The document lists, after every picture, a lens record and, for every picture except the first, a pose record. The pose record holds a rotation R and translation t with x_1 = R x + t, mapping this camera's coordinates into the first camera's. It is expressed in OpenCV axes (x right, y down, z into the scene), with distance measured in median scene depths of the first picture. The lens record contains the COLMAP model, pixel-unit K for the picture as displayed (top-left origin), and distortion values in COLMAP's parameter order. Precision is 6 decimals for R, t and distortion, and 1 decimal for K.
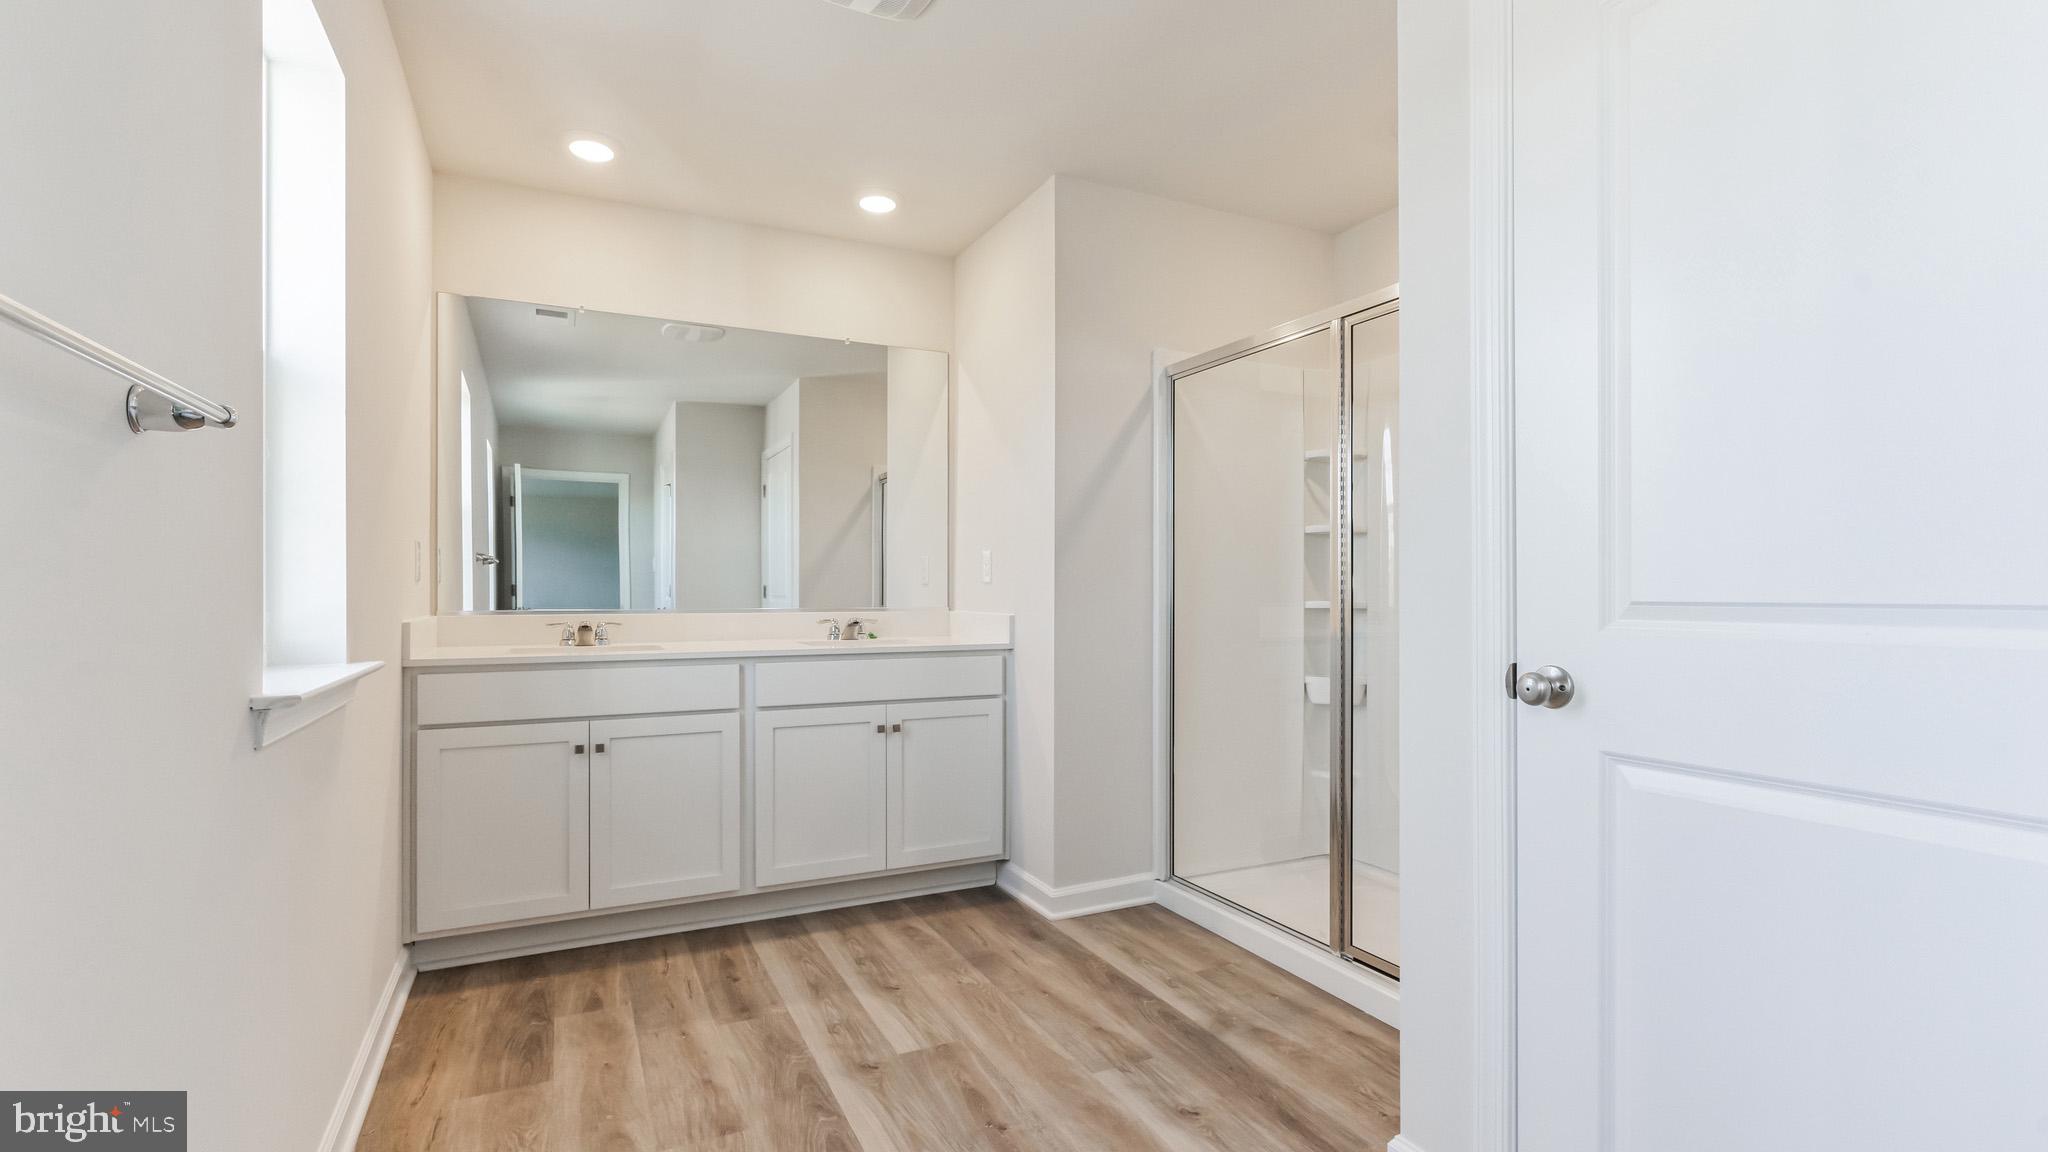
lens RADIAL K [[936.0, 0, 1018.8], [0, 936.0, 604.5], [0, 0, 1]] dist [0.000087, 0.000002]
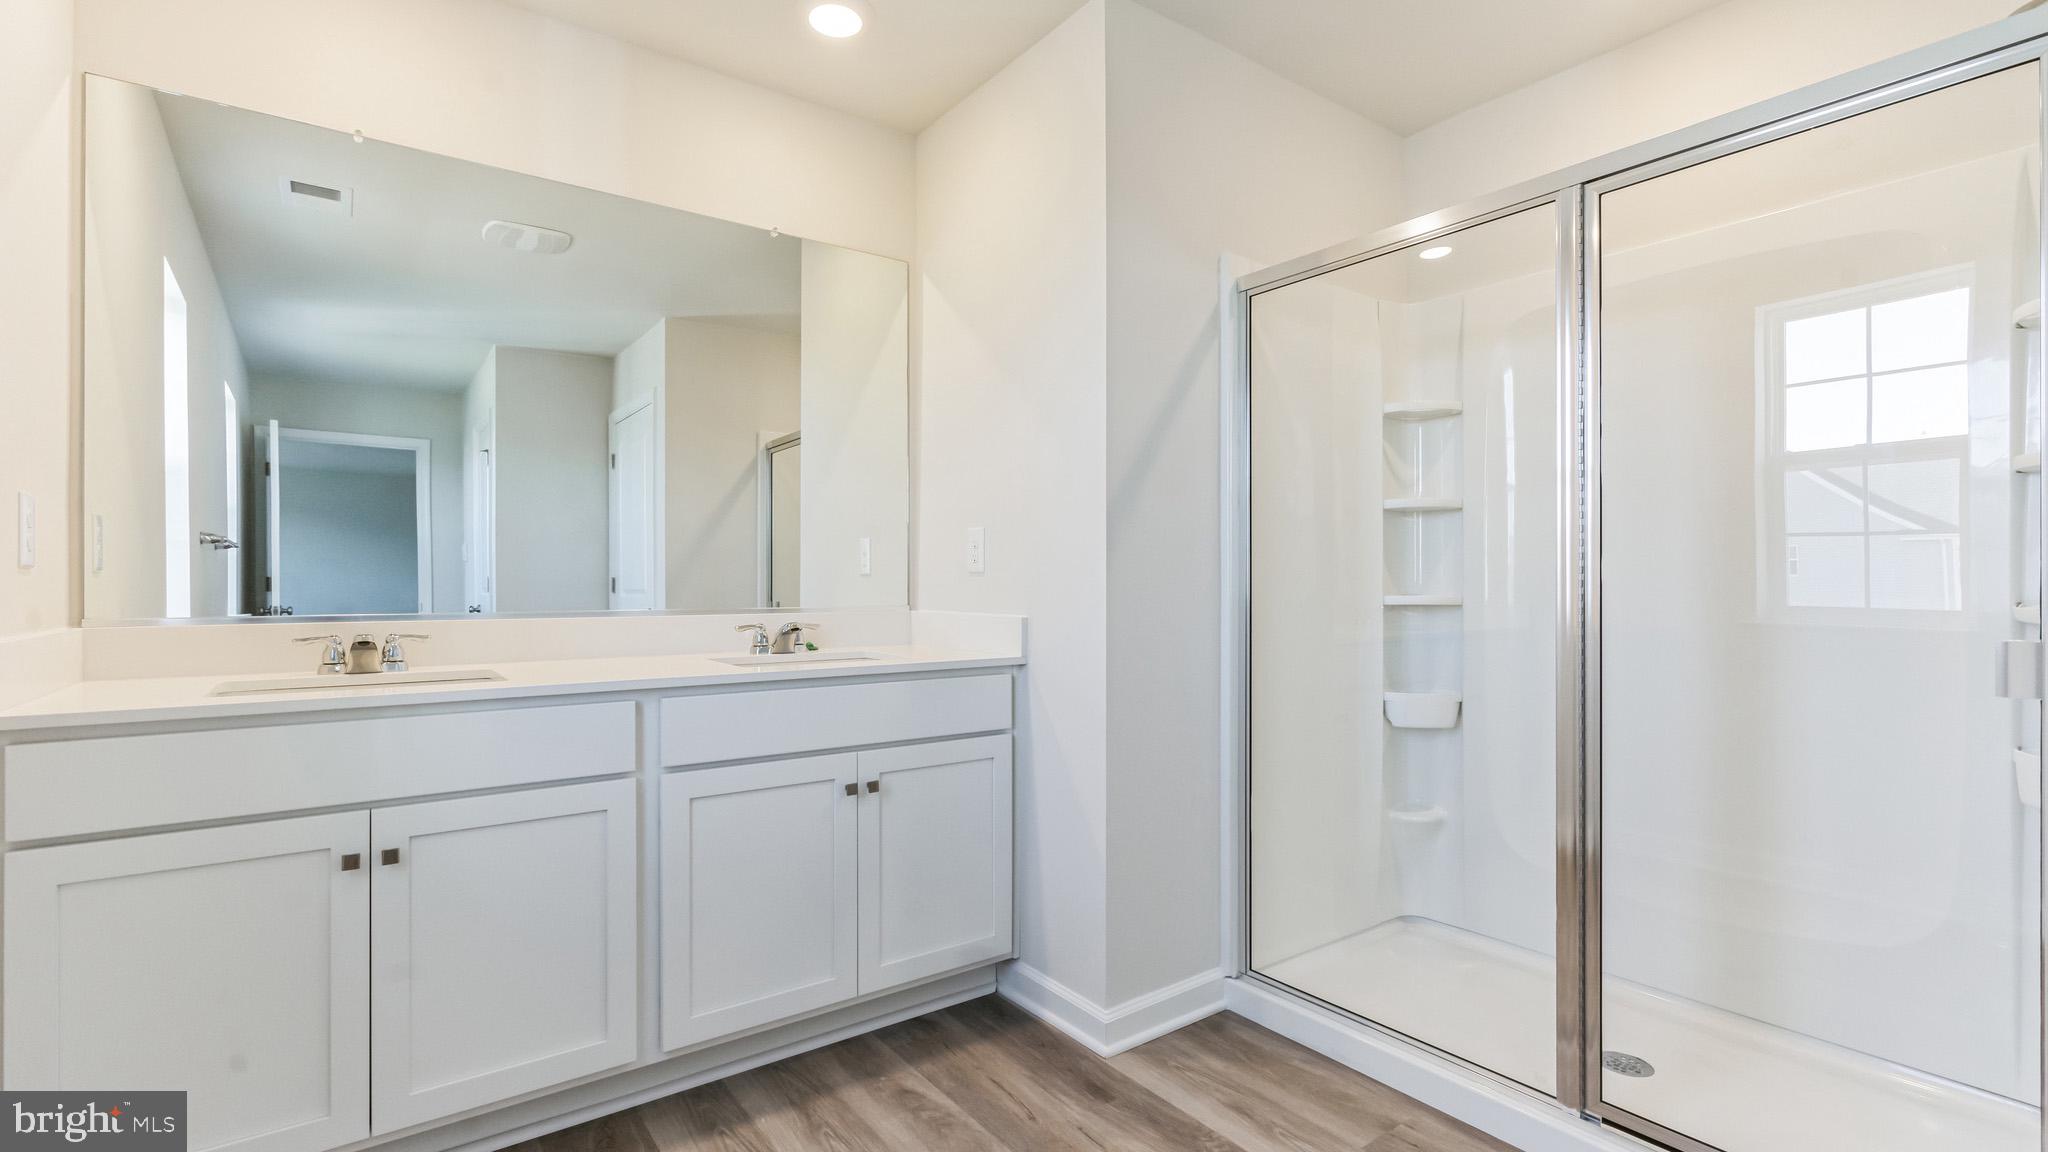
lens RADIAL K [[919.9, 0, 1011.8], [0, 919.9, 592.0], [0, 0, 1]] dist [-0.001391, -0.000364]
pose [[0.984986, -0.002734, 0.172614, -0.143008], [0.003654, 0.999981, -0.005013, -0.004658], [-0.172597, 0.005568, 0.984977, 0.319912]]
